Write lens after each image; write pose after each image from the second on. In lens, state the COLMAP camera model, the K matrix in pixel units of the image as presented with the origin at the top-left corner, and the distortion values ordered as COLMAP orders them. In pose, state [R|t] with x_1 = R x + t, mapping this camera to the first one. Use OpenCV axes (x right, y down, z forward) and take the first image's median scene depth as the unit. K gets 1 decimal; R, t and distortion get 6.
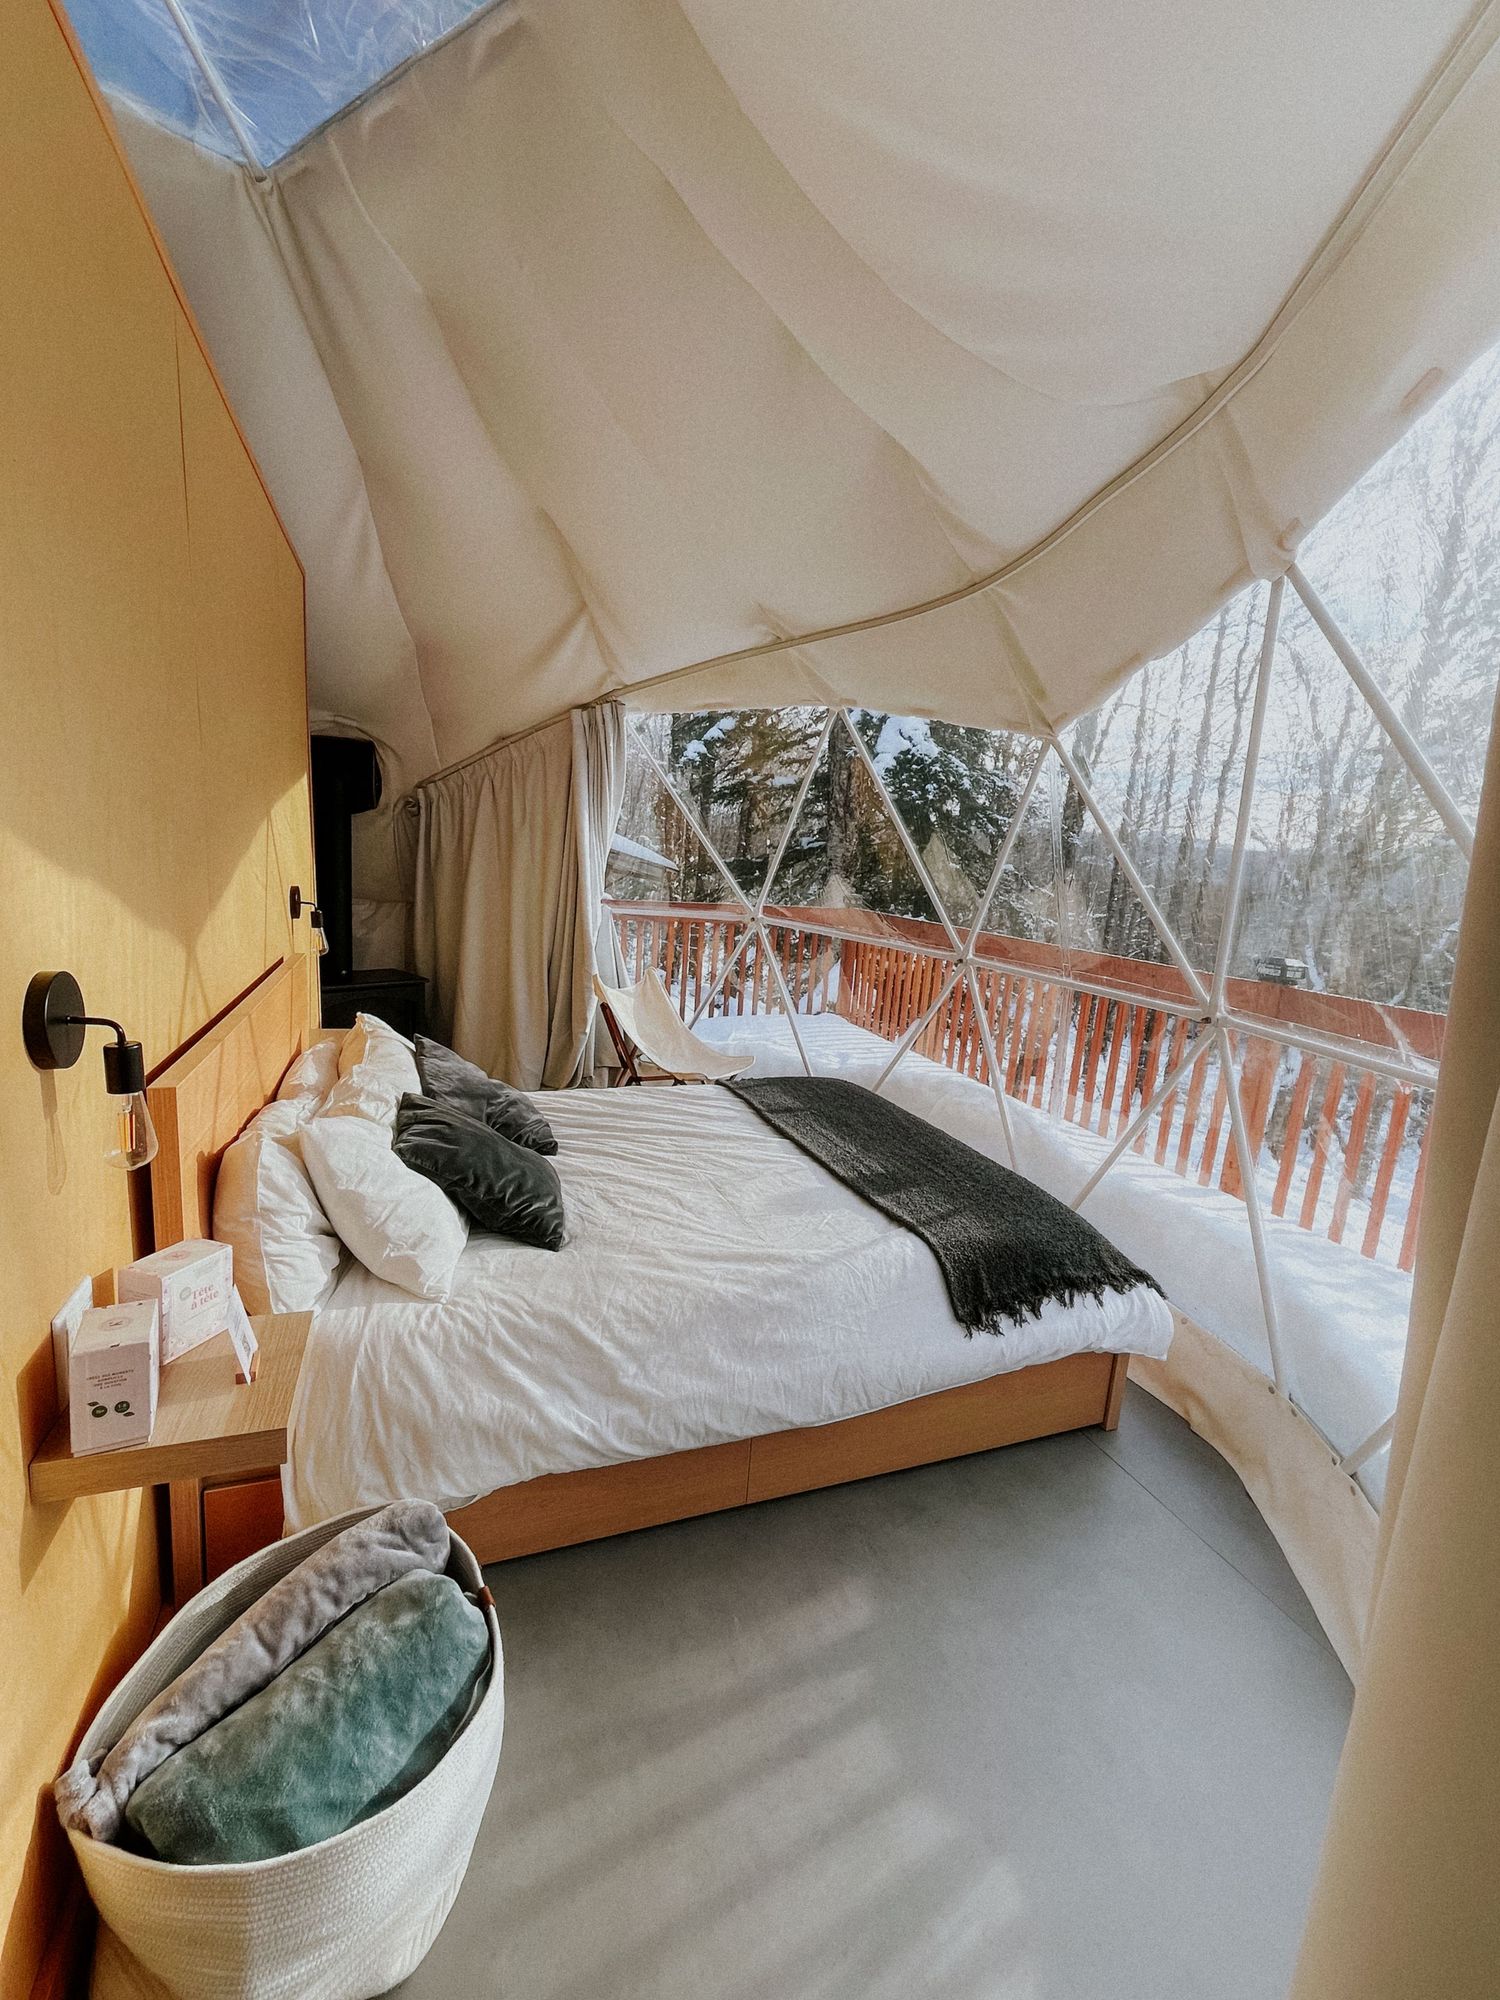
lens RADIAL K [[826.7, 0, 747.7], [0, 826.7, 992.5], [0, 0, 1]] dist [-0.000455, 0.000424]
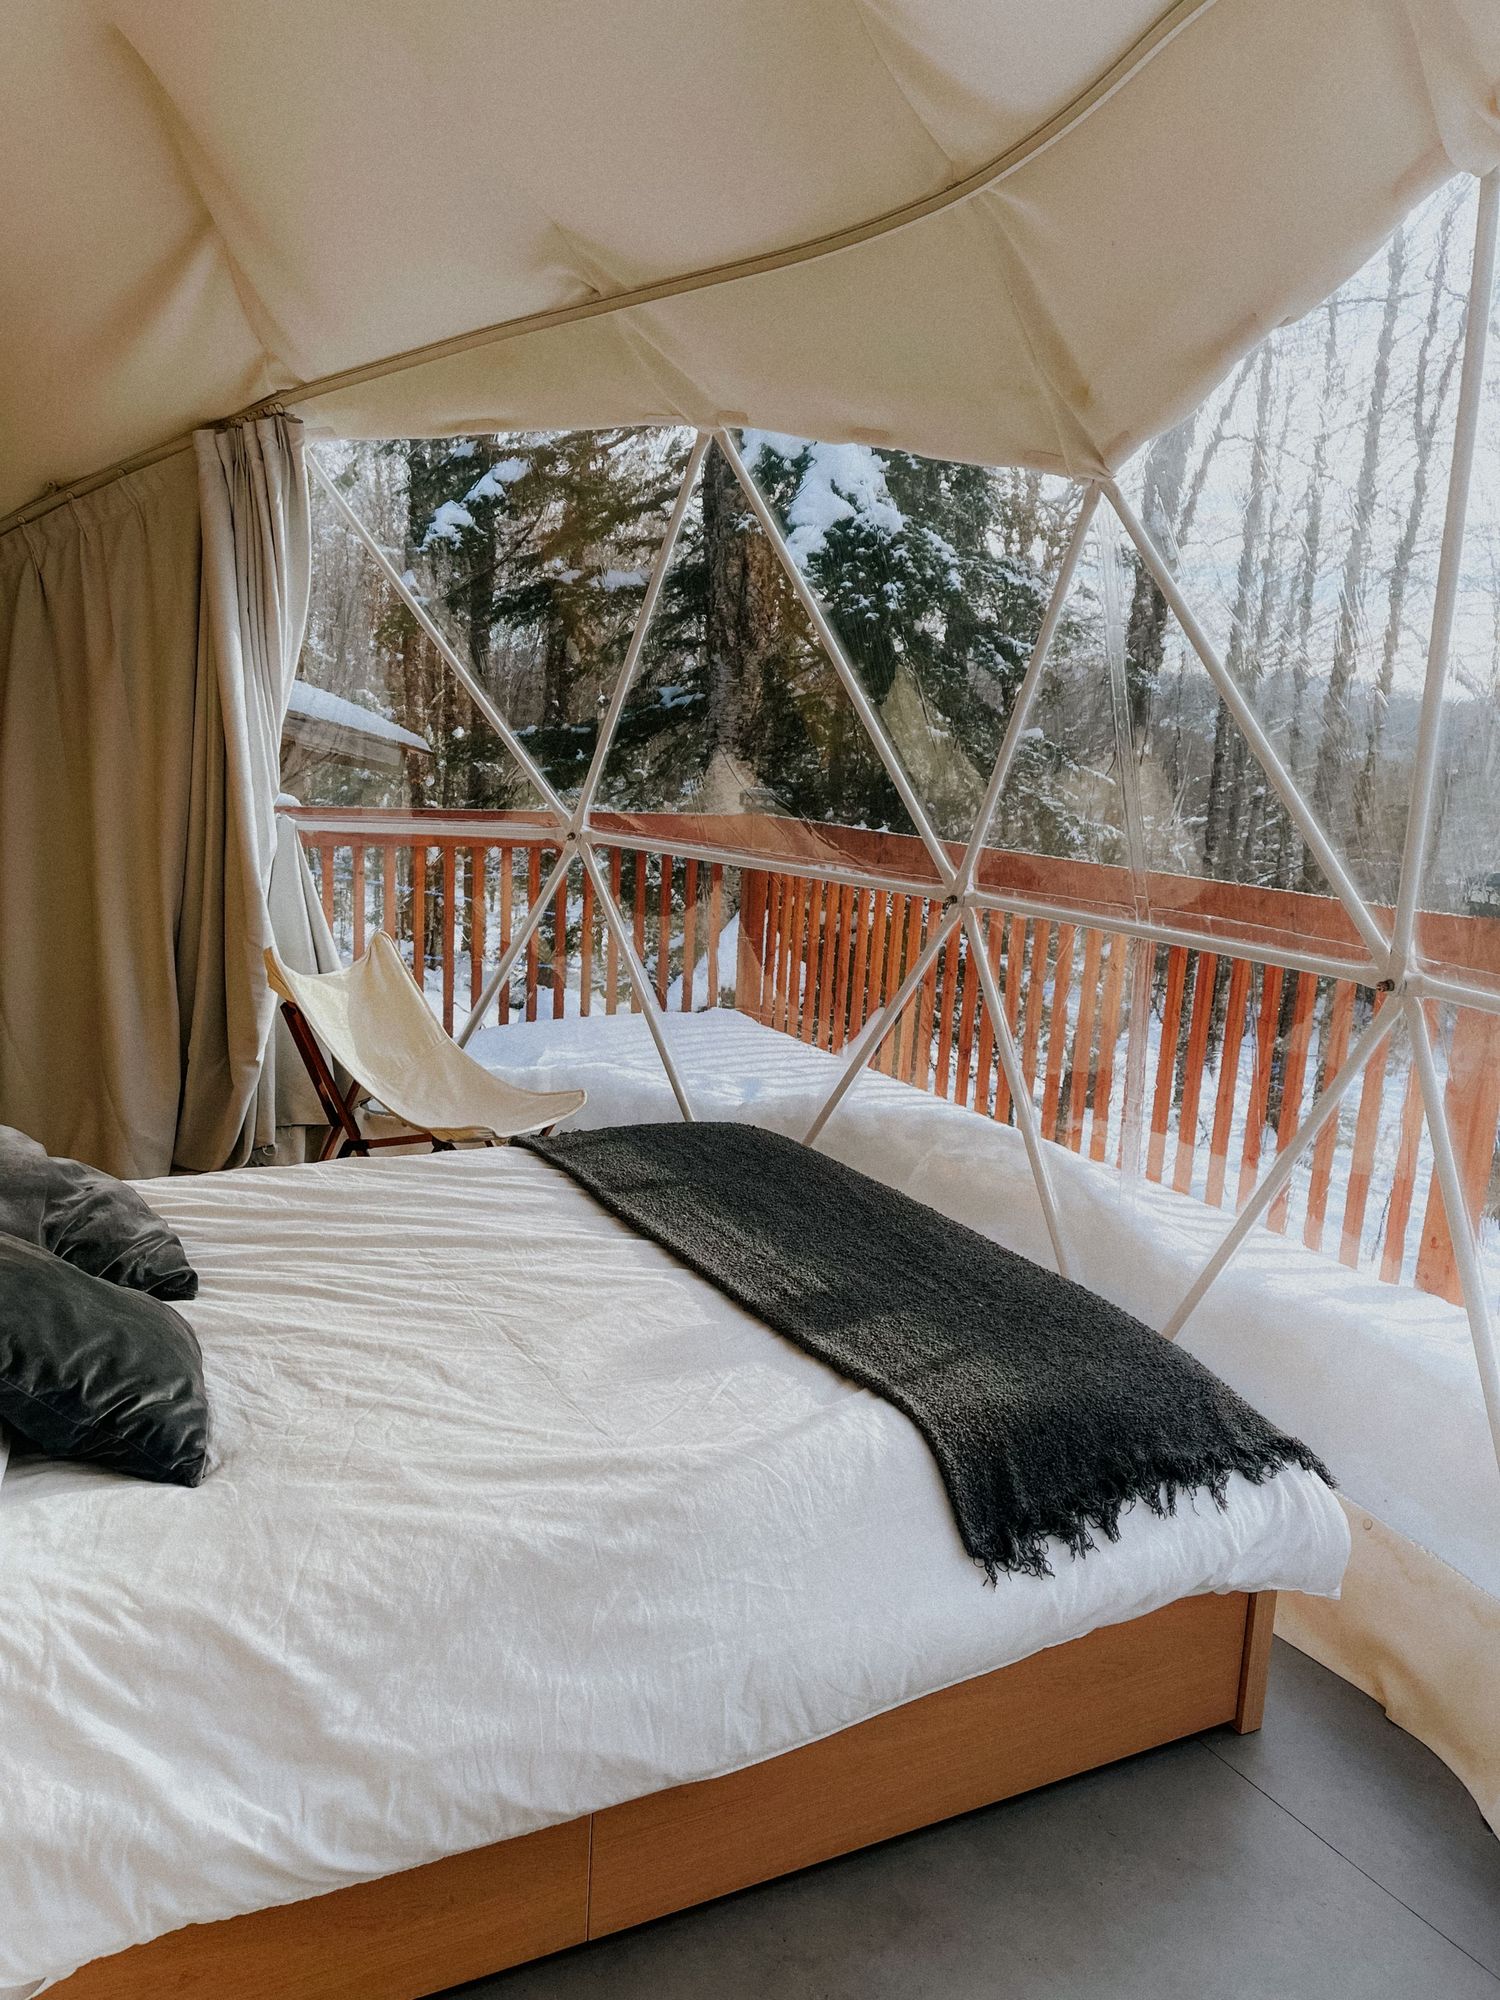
lens RADIAL K [[1508.0, 0, 753.4], [0, 1508.0, 1006.3], [0, 0, 1]] dist [0.075975, -0.089037]
pose [[0.992504, -0.039982, 0.115484, 0.010646], [0.037702, 0.999050, 0.021860, 0.009122], [-0.116248, -0.017342, 0.993069, 0.027678]]
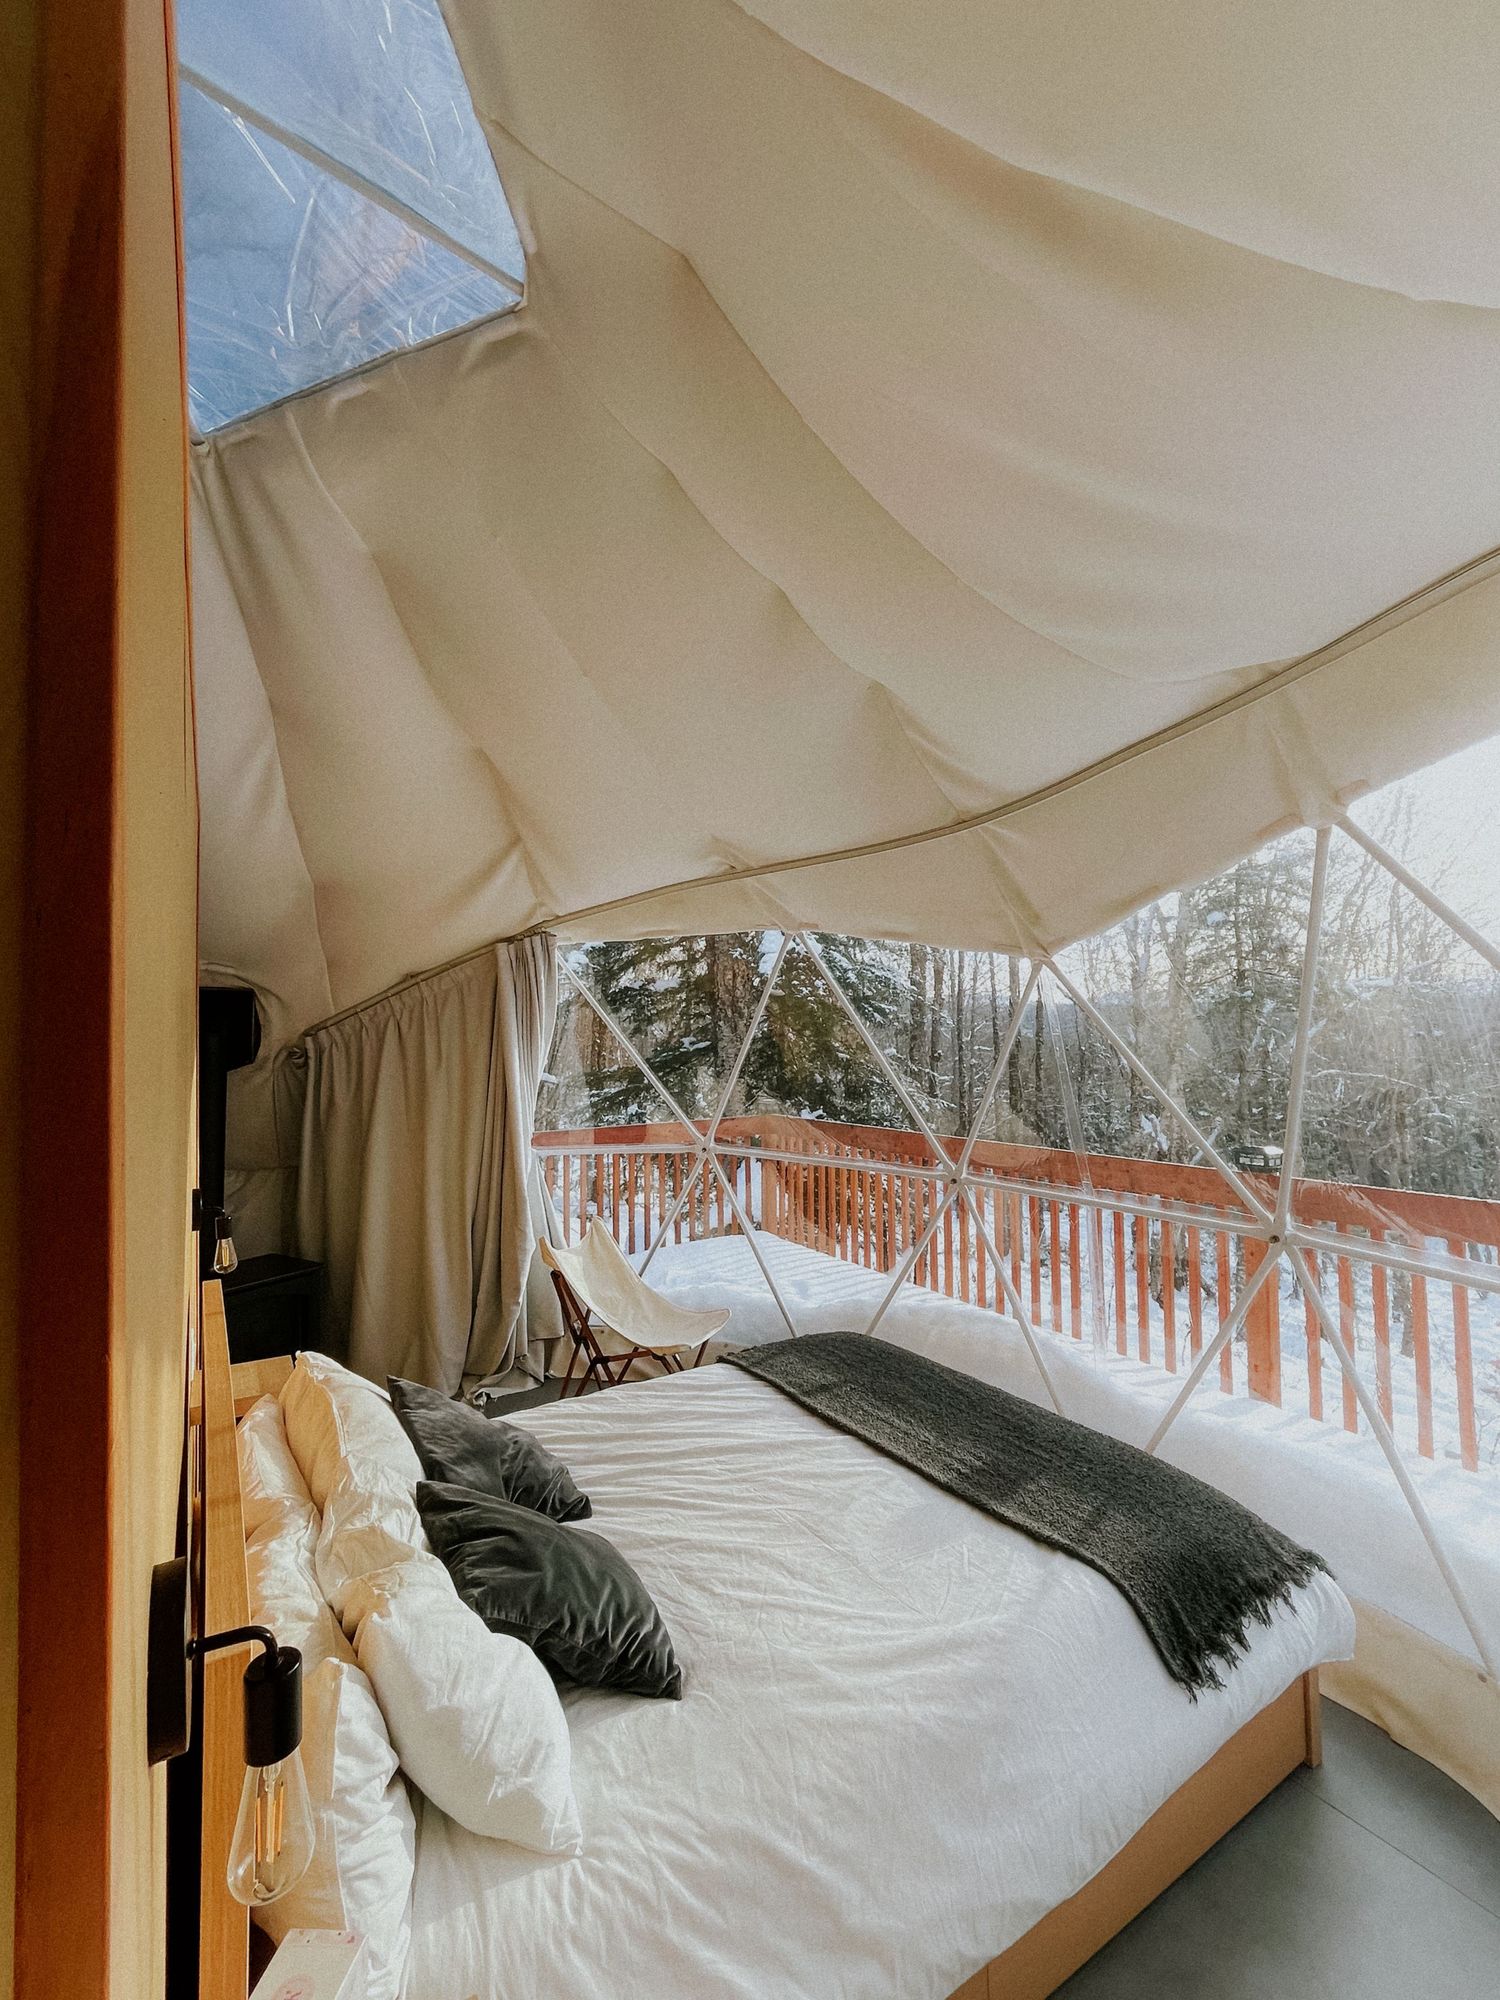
lens RADIAL K [[844.1, 0, 750.0], [0, 844.1, 1000.0], [0, 0, 1]] dist [-0.000148, -0.000079]
pose [[0.978005, -0.068820, 0.196901, -0.219491], [0.108611, 0.973950, -0.199059, -0.109567], [-0.178072, 0.216066, 0.960003, 0.104521]]
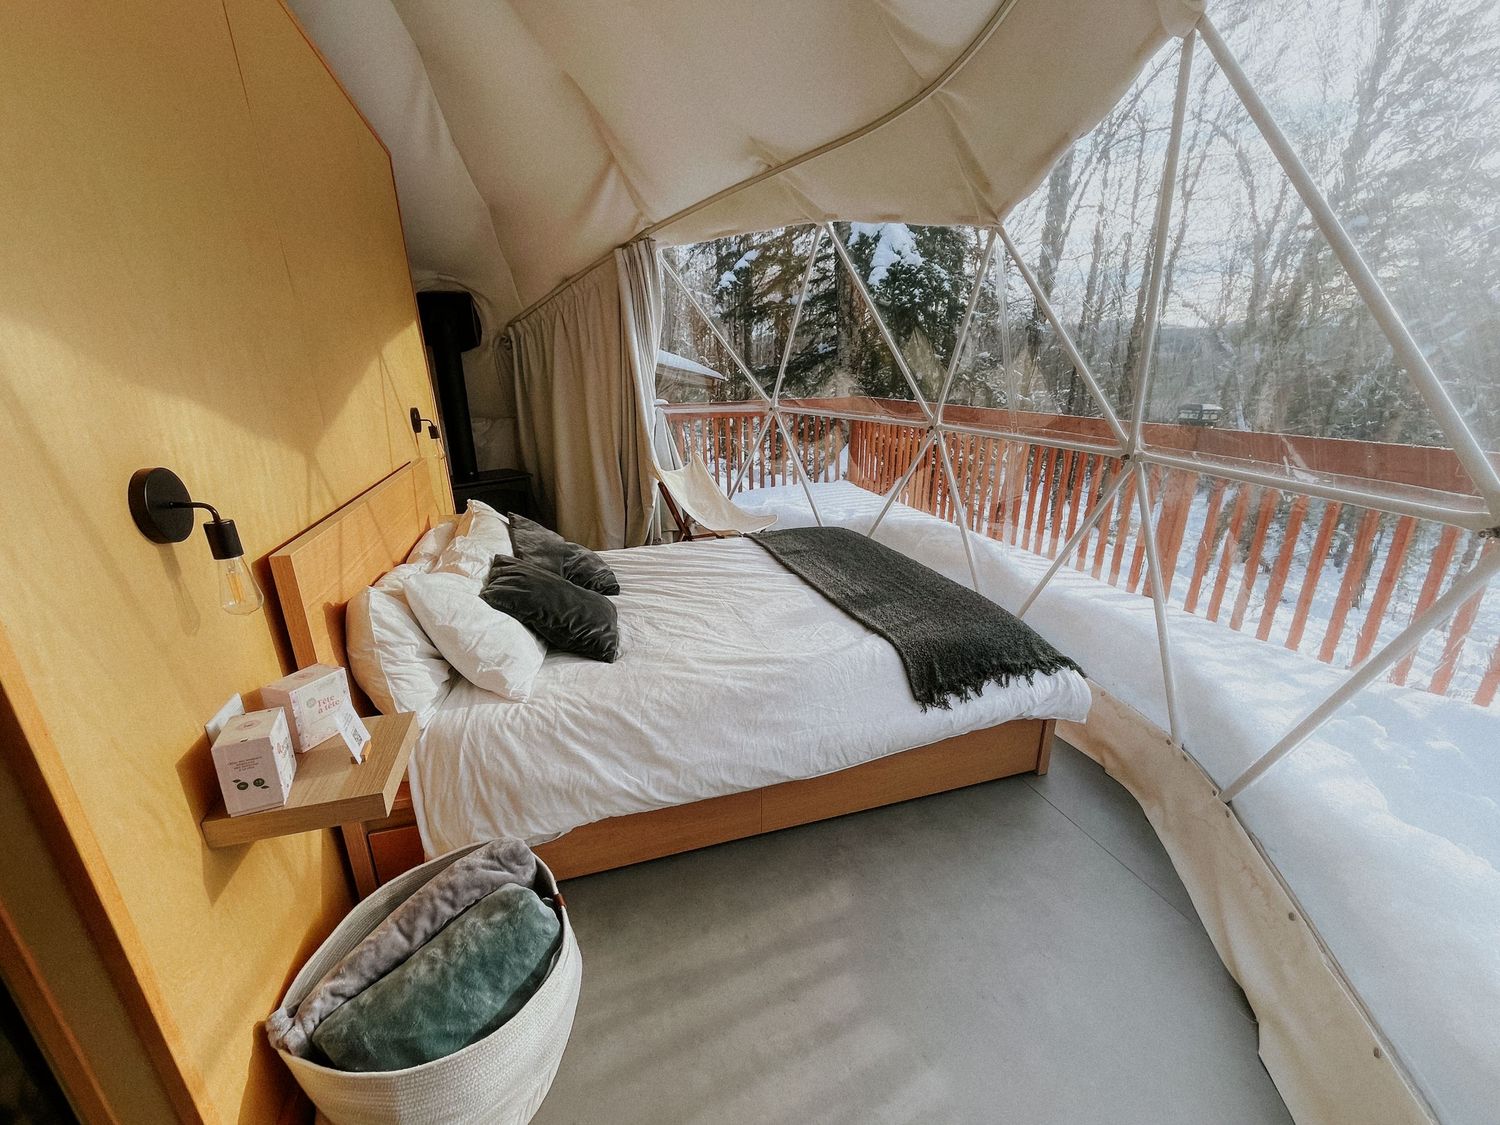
lens RADIAL K [[611.4, 0, 746.5], [0, 611.4, 565.3], [0, 0, 1]] dist [-0.000120, -0.000591]
pose [[0.994686, -0.058501, -0.084719, 0.065684], [0.070314, 0.987084, 0.143946, 0.022046], [0.075204, -0.149138, 0.985952, 0.044860]]
